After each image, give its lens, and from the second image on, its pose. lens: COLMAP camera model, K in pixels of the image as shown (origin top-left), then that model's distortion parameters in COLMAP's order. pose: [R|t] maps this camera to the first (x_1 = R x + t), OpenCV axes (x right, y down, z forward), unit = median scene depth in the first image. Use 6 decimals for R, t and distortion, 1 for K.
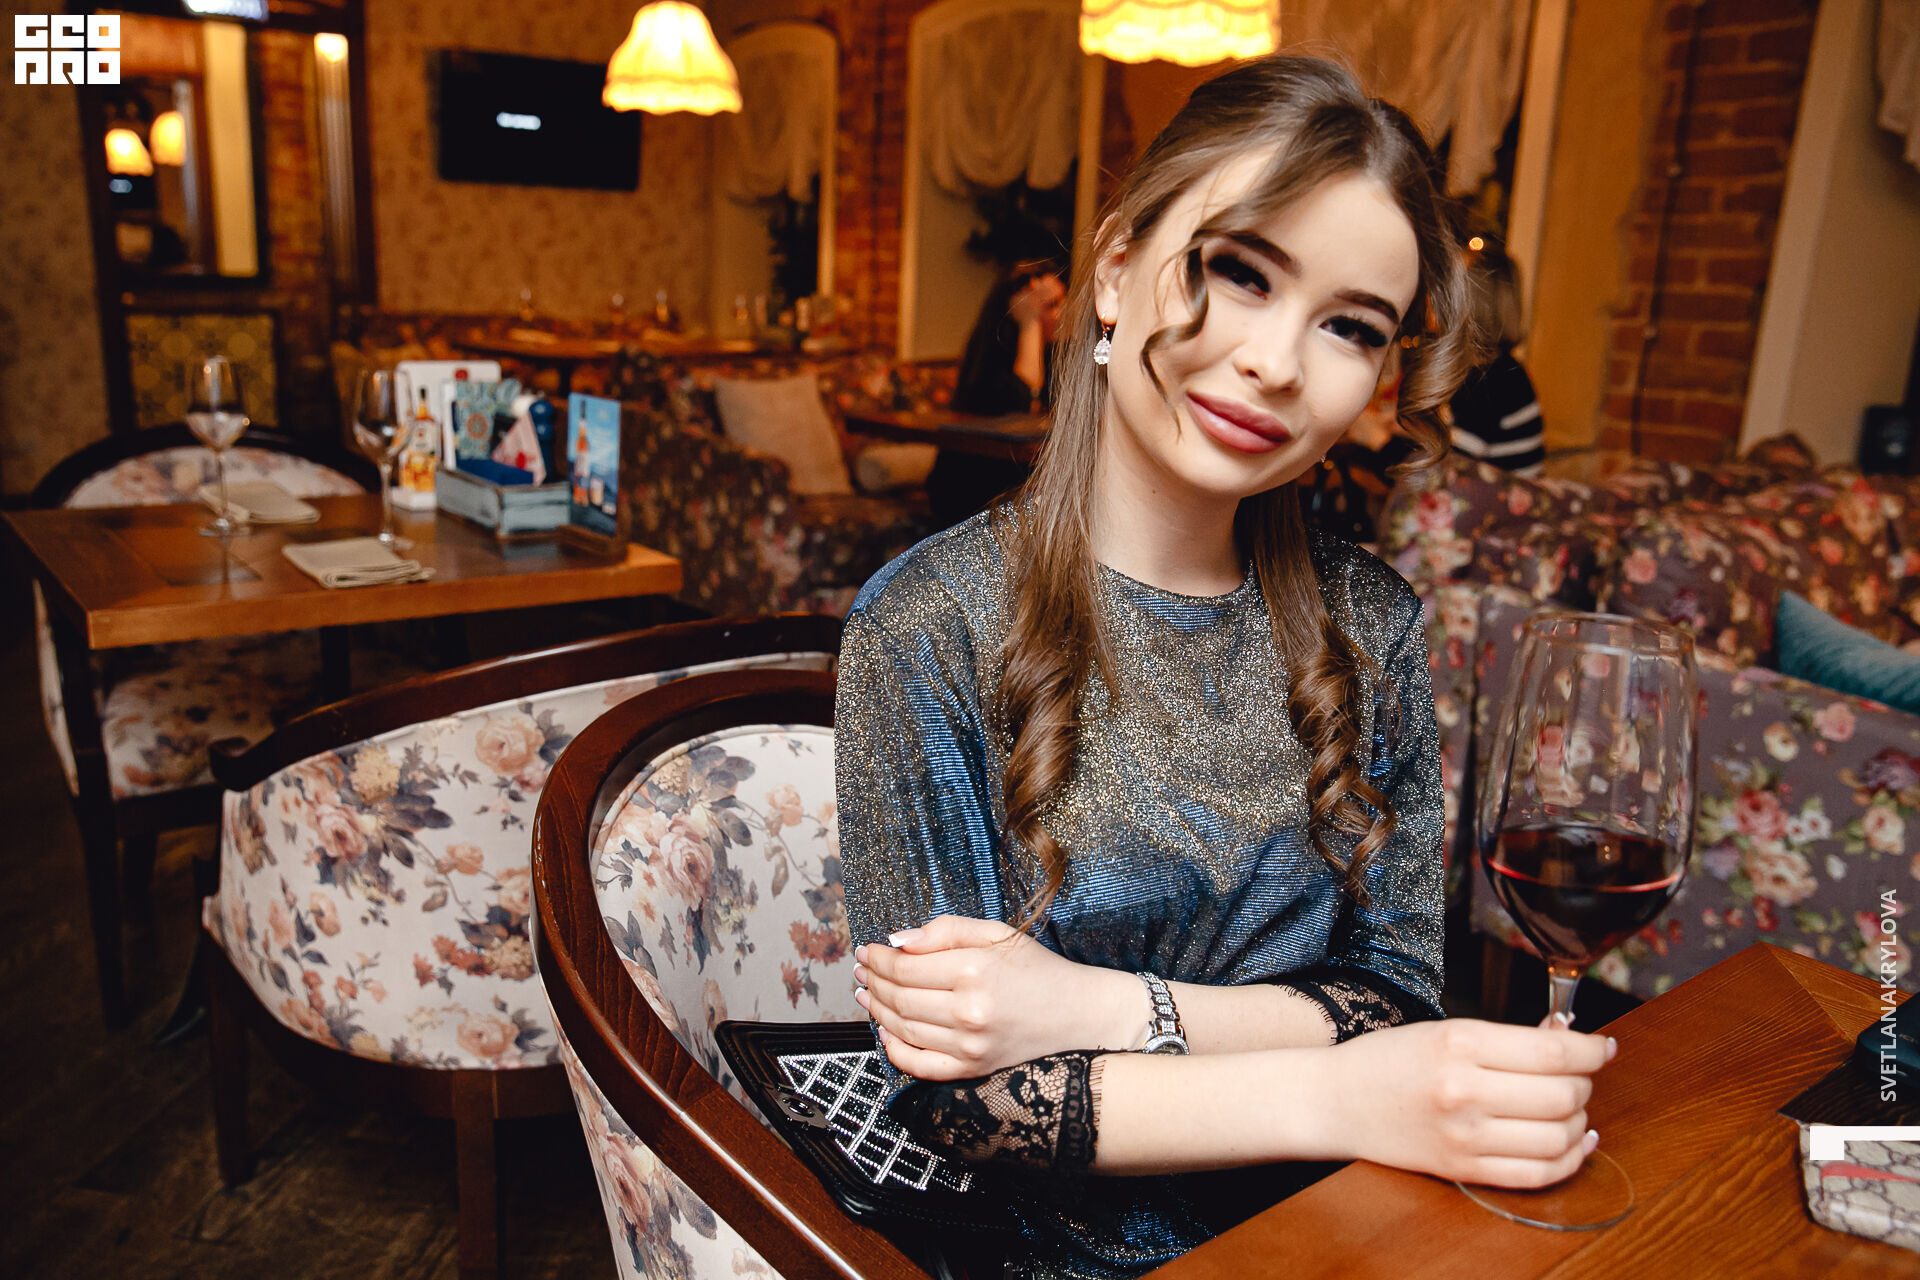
lens RADIAL K [[1563.9, 0, 960.0], [0, 1563.9, 640.0], [0, 0, 1]] dist [-0.041455, 0.076073]
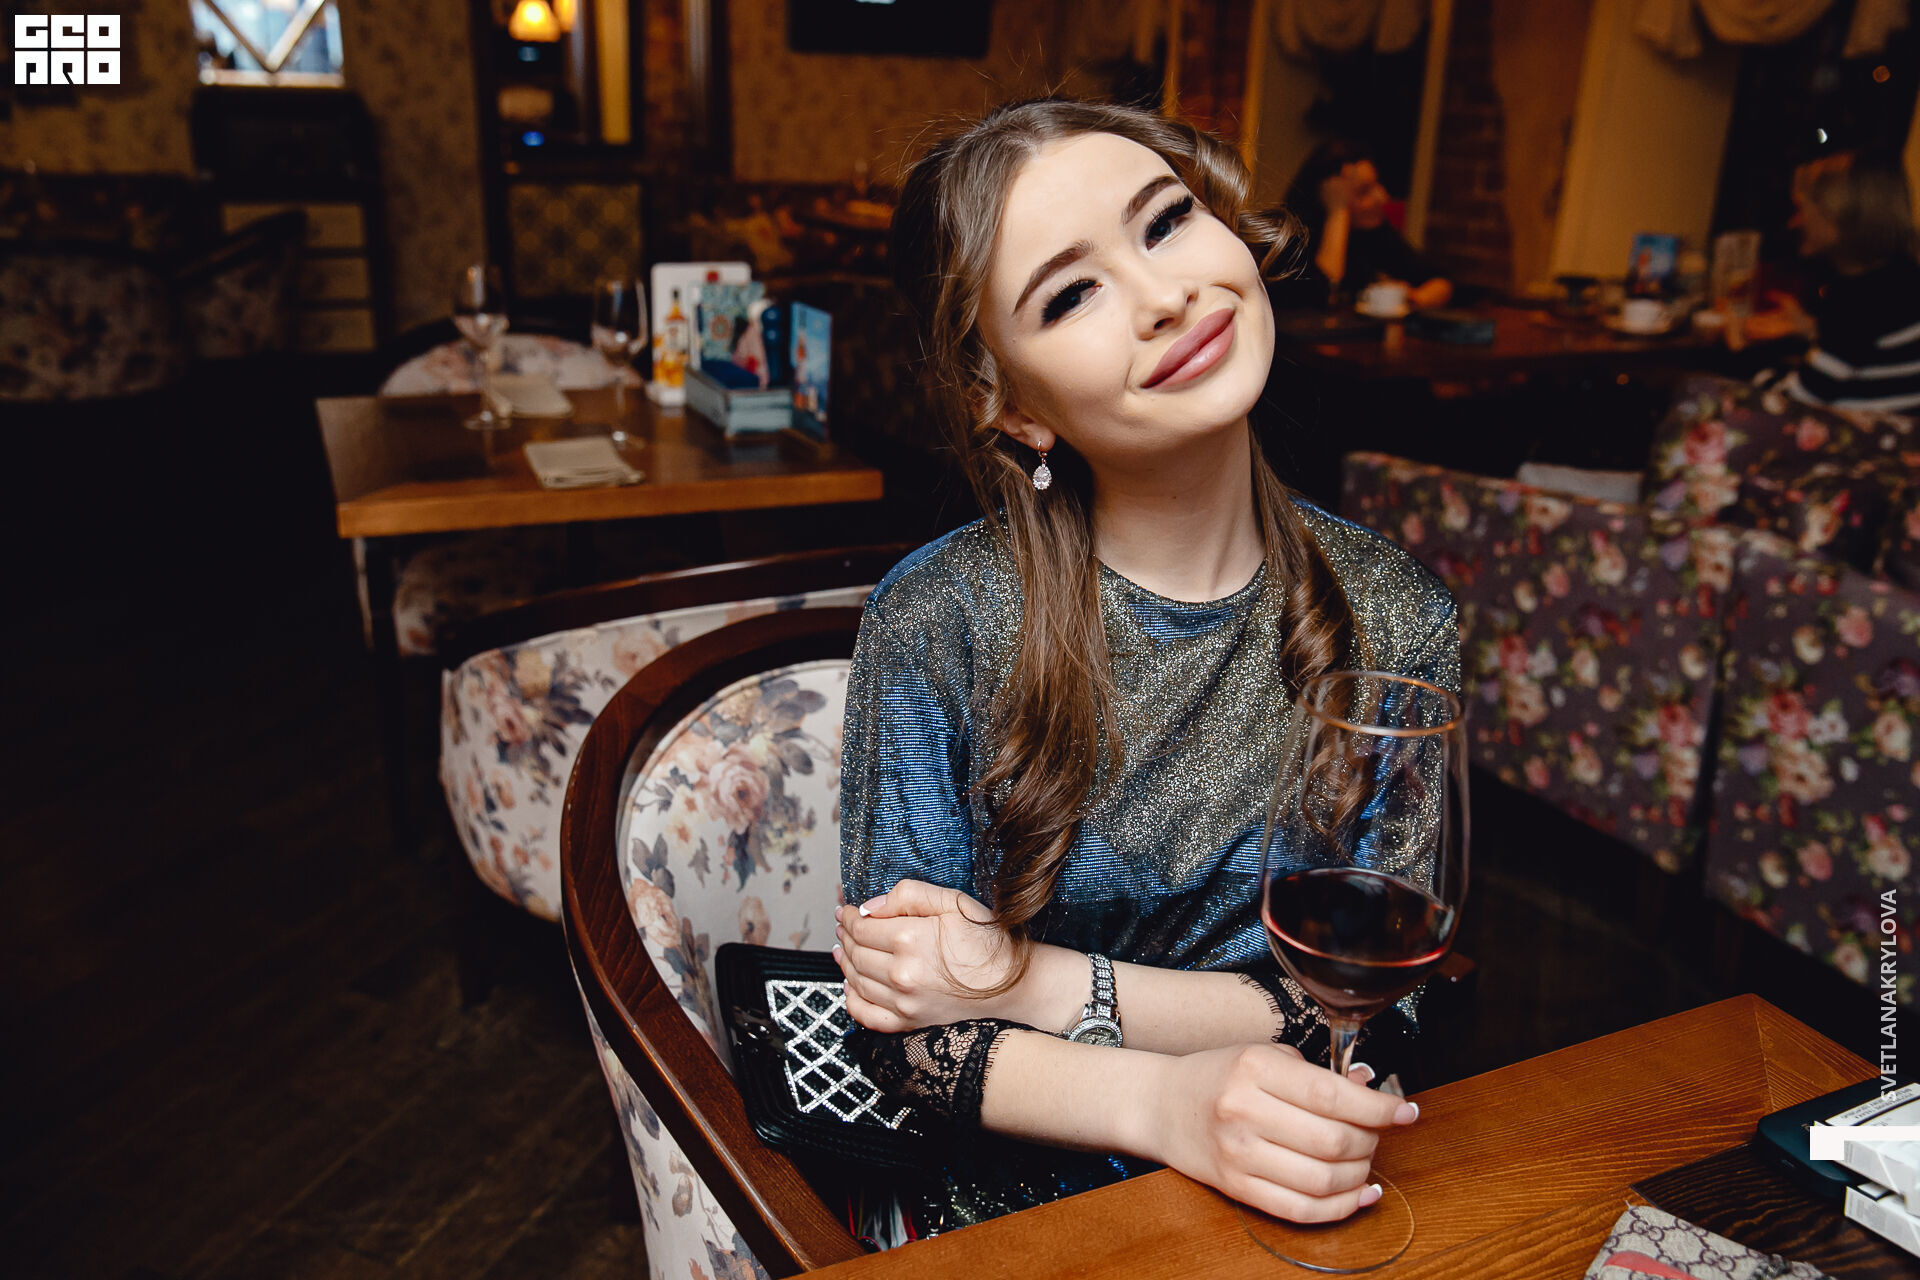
lens RADIAL K [[1578.4, 0, 960.0], [0, 1578.4, 640.0], [0, 0, 1]] dist [-0.020130, 0.002474]
pose [[0.969495, 0.070193, -0.234844, 0.167579], [-0.049125, 0.994322, 0.094396, -0.053526], [0.240137, -0.079980, 0.967439, -0.014575]]
